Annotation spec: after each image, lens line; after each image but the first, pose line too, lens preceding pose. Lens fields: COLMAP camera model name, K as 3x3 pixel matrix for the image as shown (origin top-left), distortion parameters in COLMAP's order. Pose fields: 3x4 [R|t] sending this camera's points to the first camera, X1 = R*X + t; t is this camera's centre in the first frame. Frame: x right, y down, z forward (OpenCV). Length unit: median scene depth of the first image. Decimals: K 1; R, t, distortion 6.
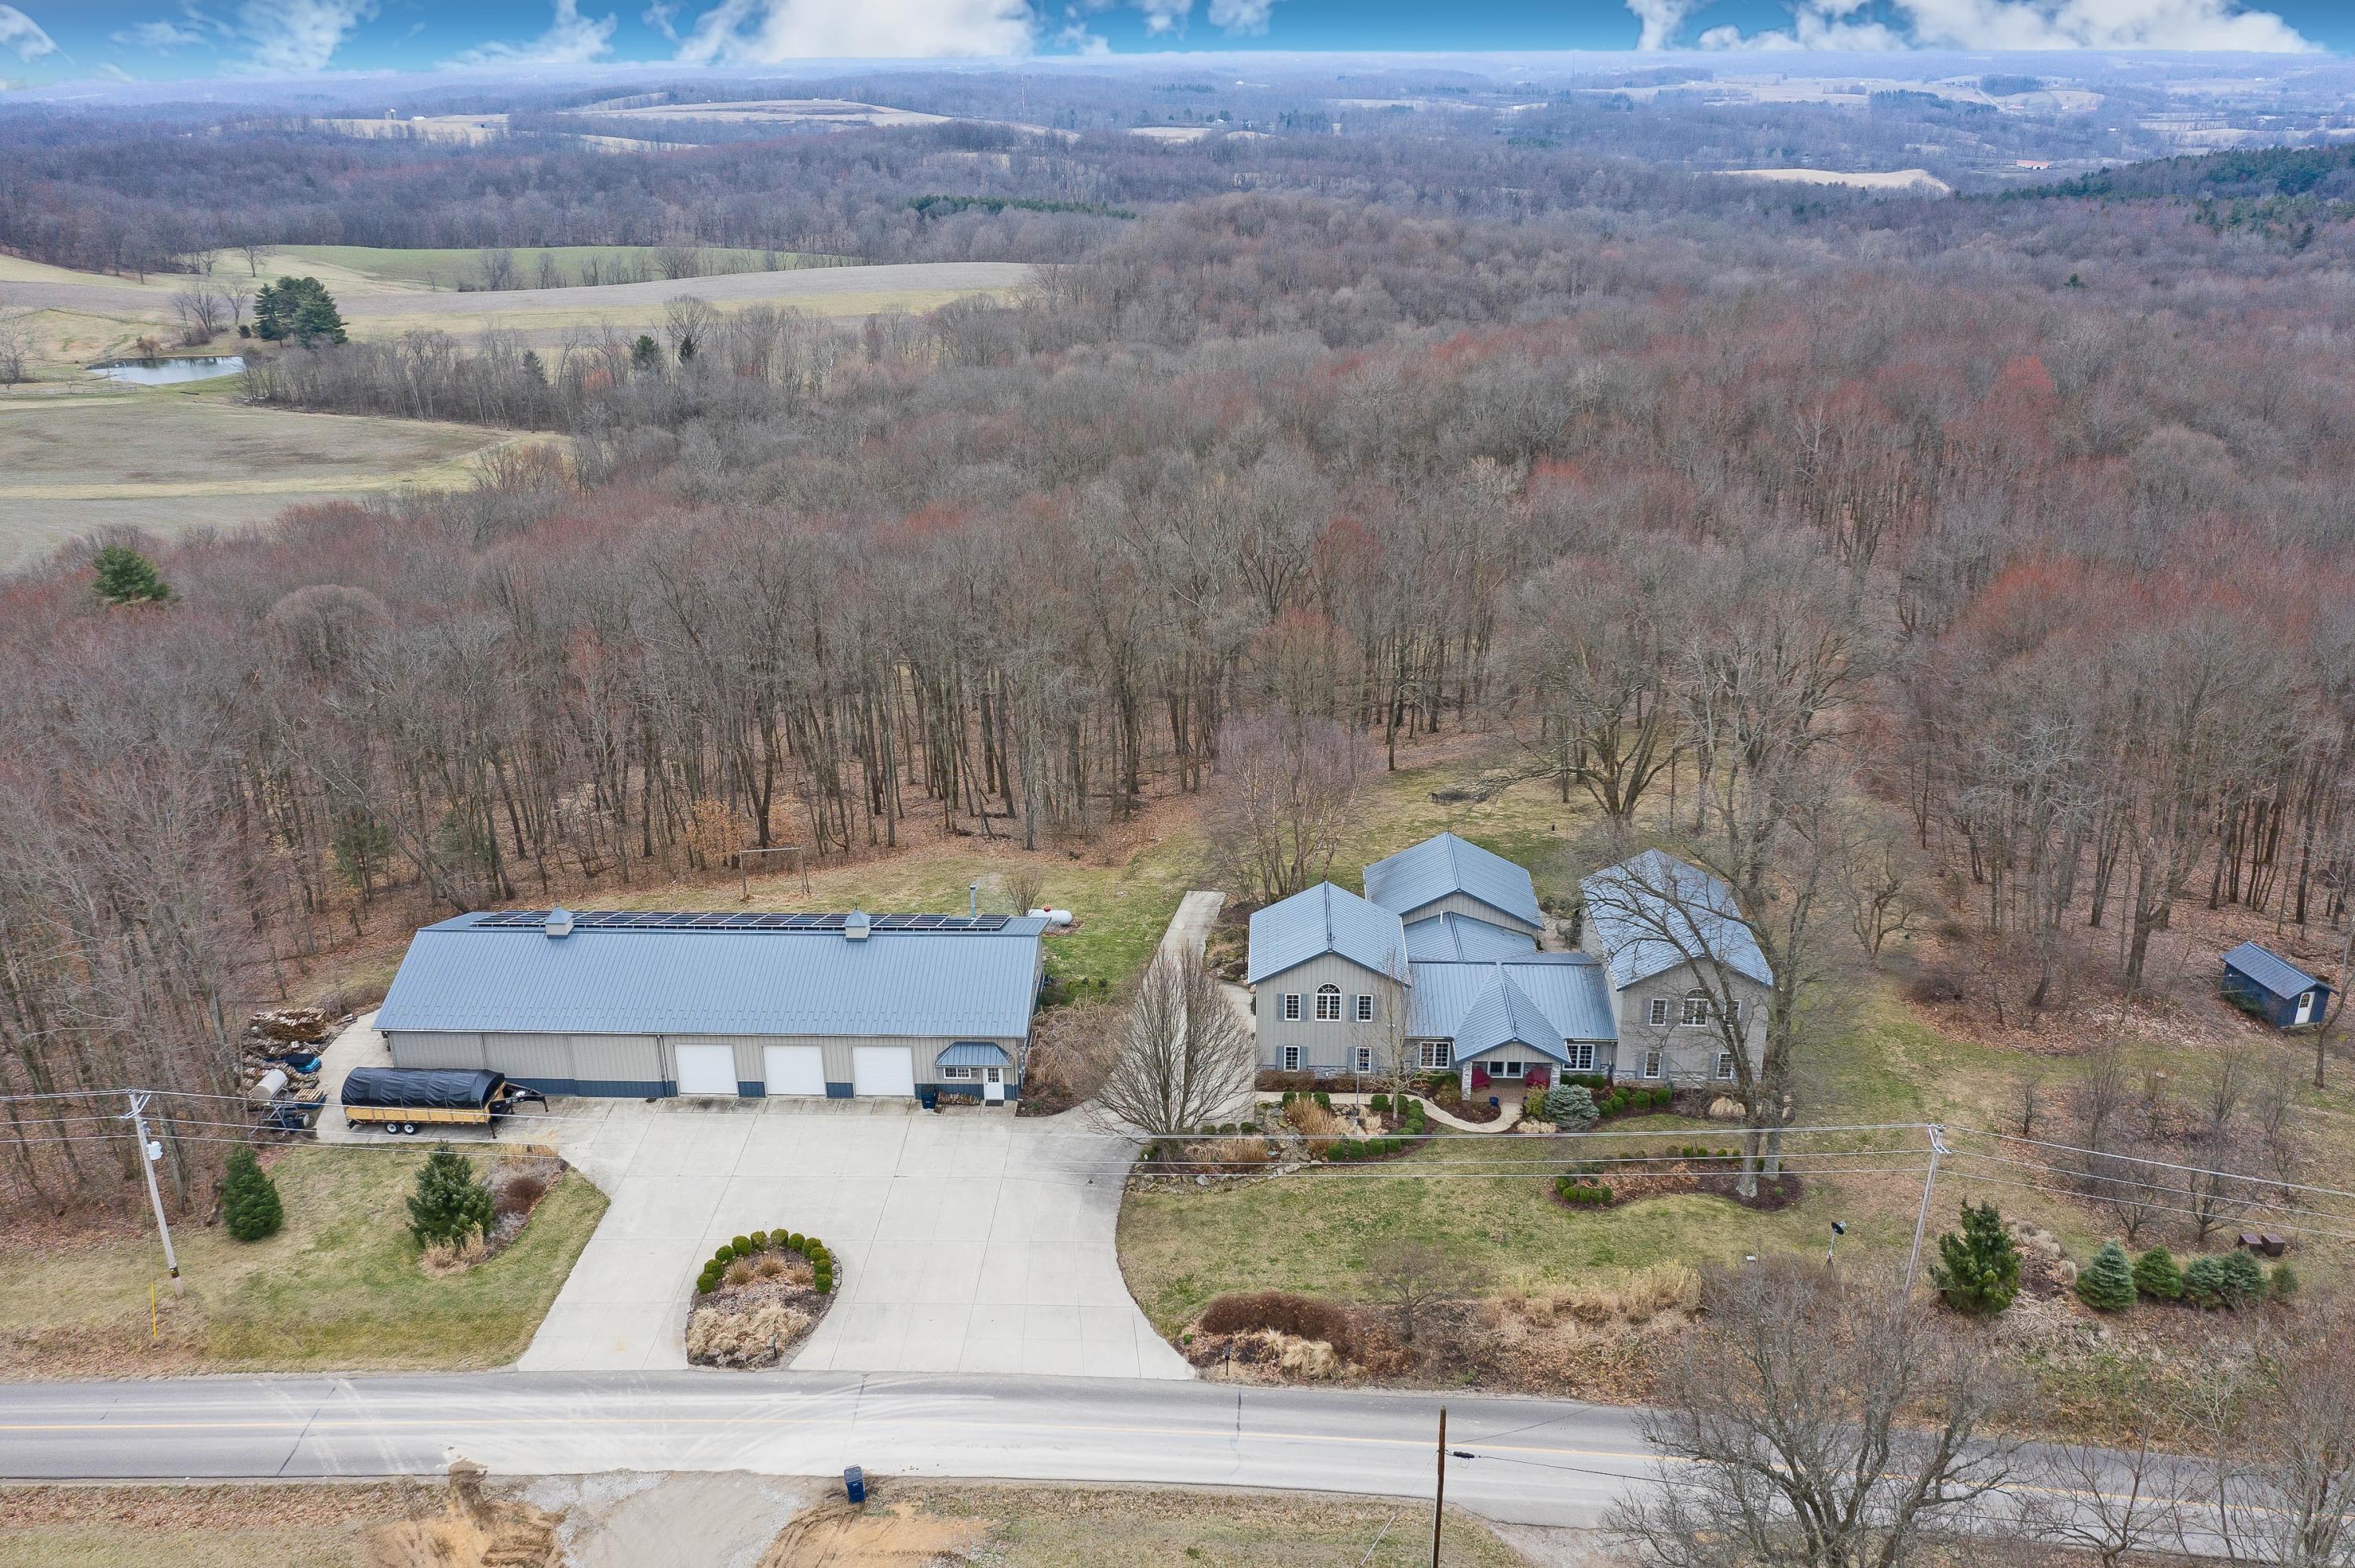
lens RADIAL K [[1845.8, 0, 1167.5], [0, 1845.8, 786.4], [0, 0, 1]] dist [-0.033481, 0.005043]
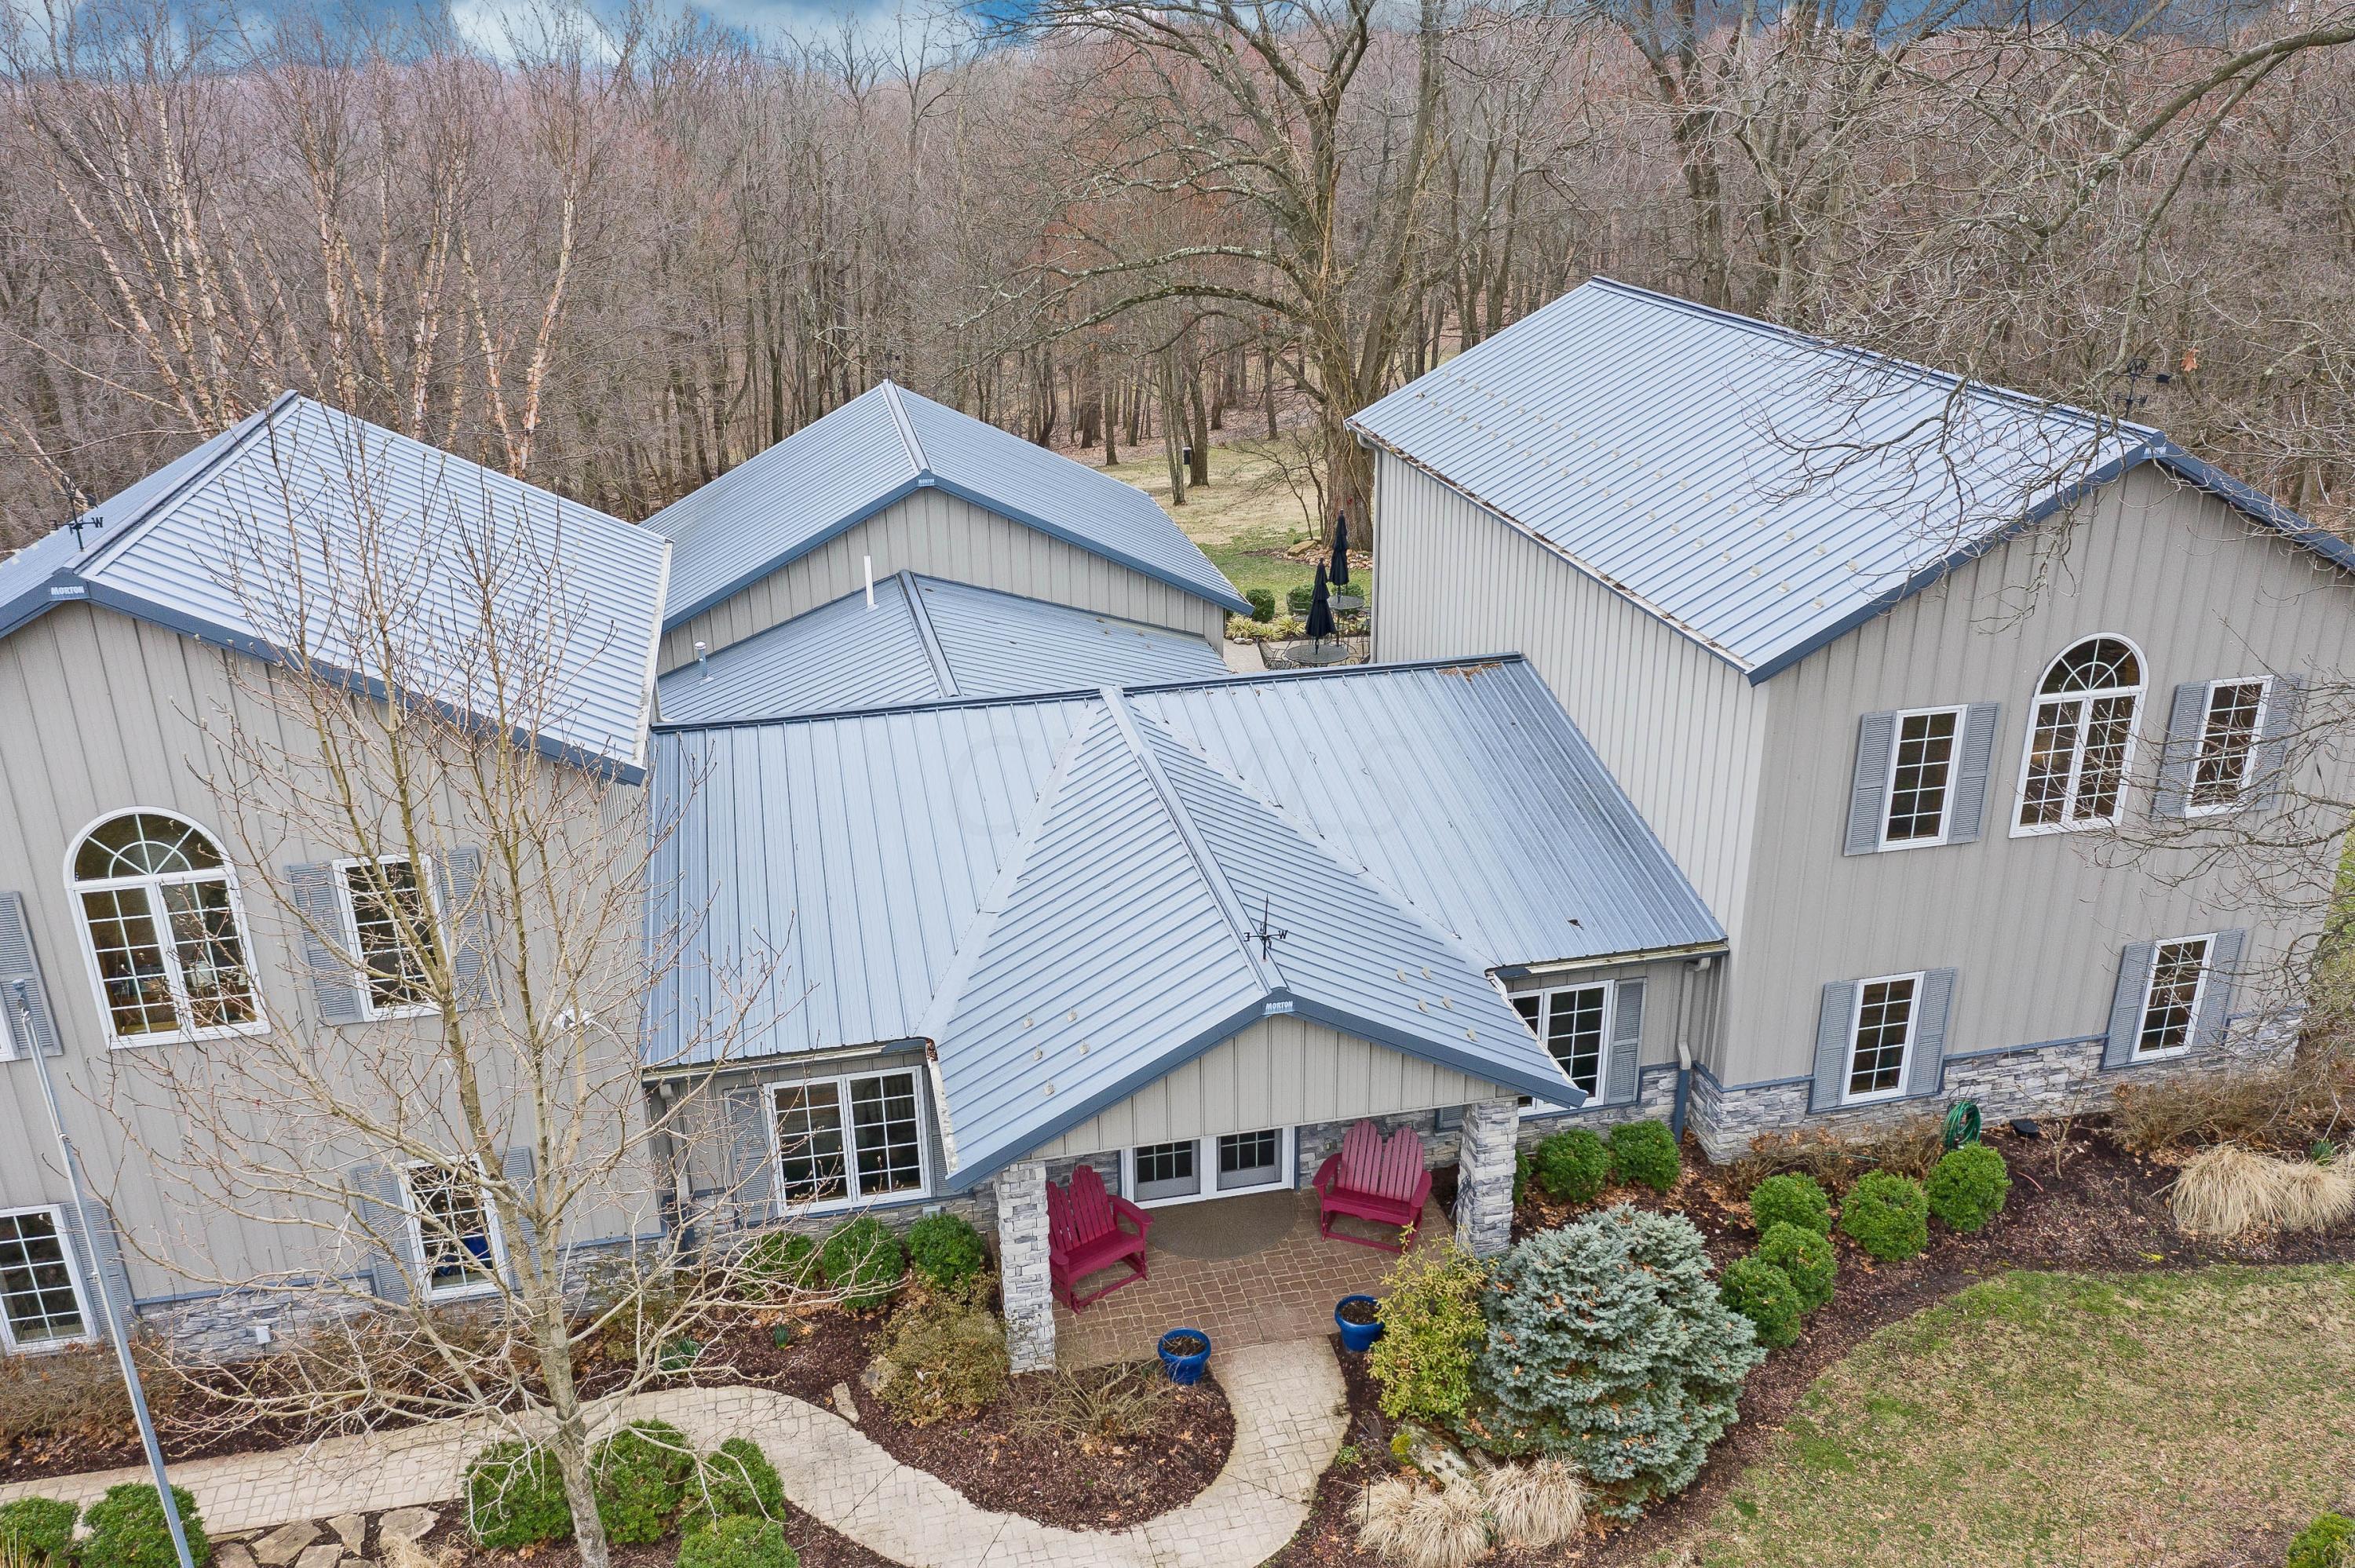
lens RADIAL K [[1860.8, 0, 1213.9], [0, 1860.8, 764.1], [0, 0, 1]] dist [-0.030443, -0.003353]
pose [[0.960473, -0.098434, 0.260387, 0.137340], [0.098715, 0.995043, 0.012030, 0.110537], [-0.260281, 0.014150, 0.965429, 0.820029]]
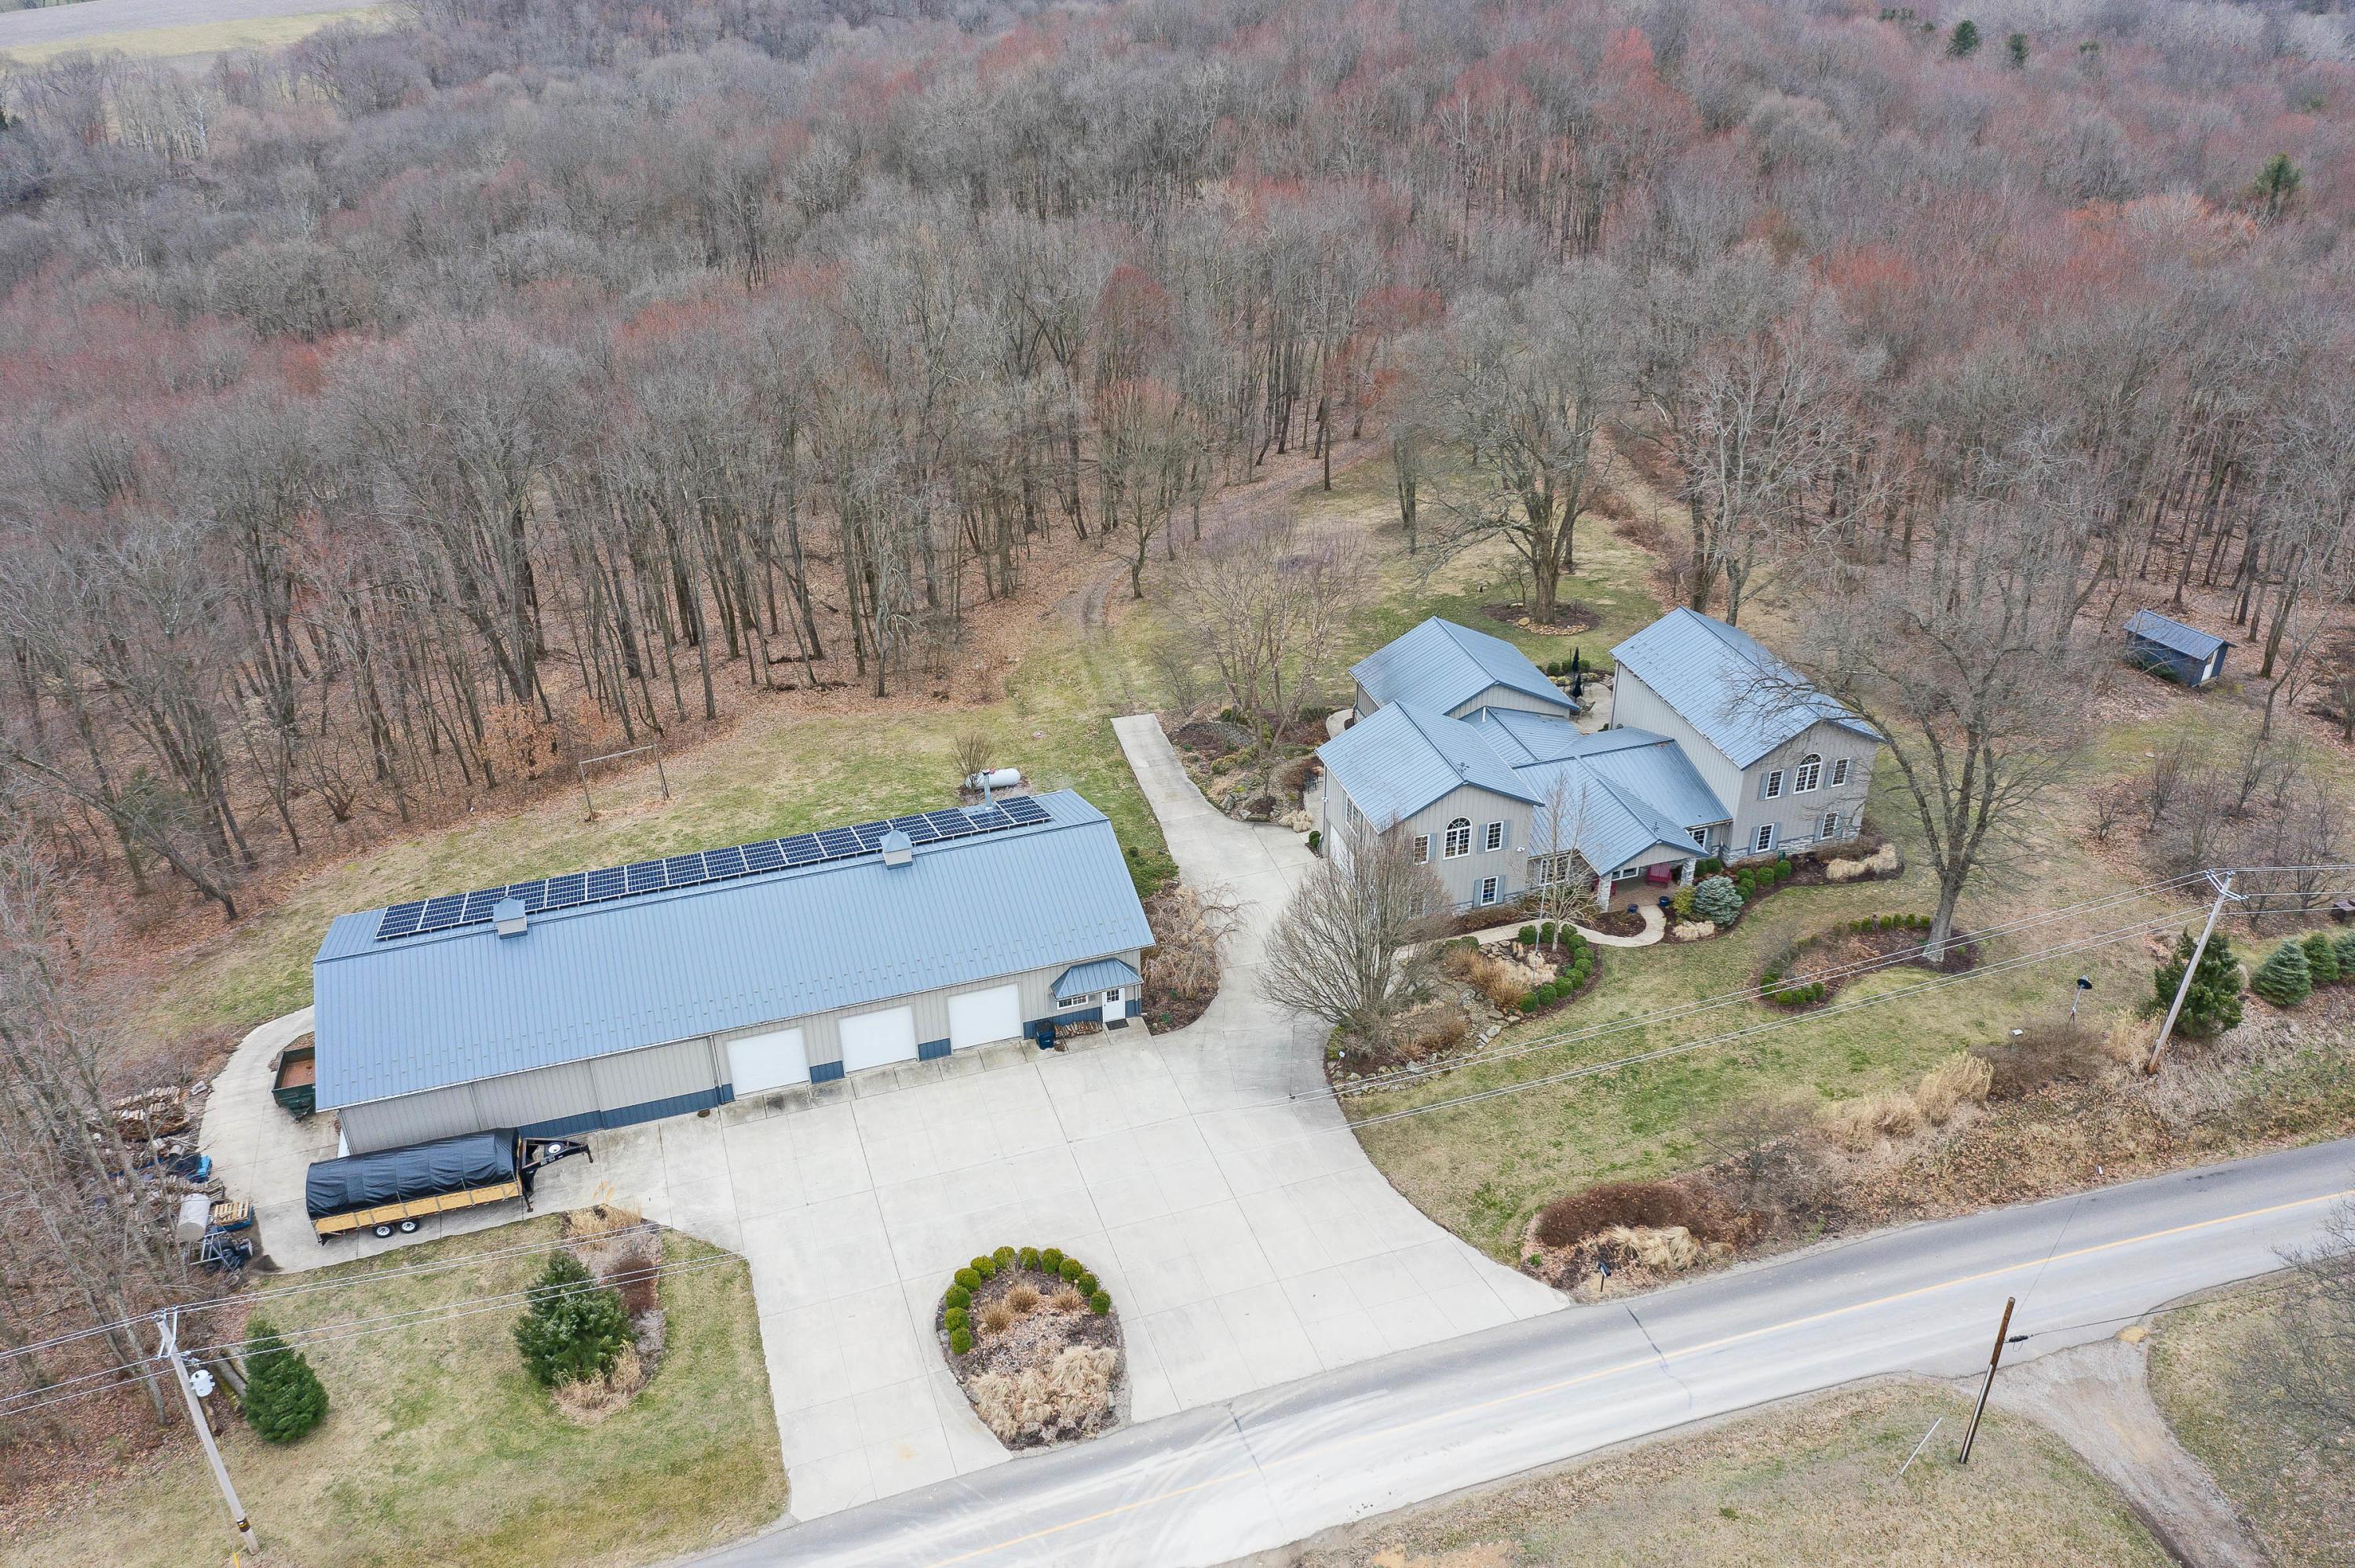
lens RADIAL K [[1845.8, 0, 1167.5], [0, 1845.8, 786.4], [0, 0, 1]] dist [-0.033481, 0.005043]
pose [[0.938644, -0.177455, 0.295730, -0.308061], [0.130628, 0.976511, 0.171353, -0.079640], [-0.319191, -0.122209, 0.939778, 0.206705]]
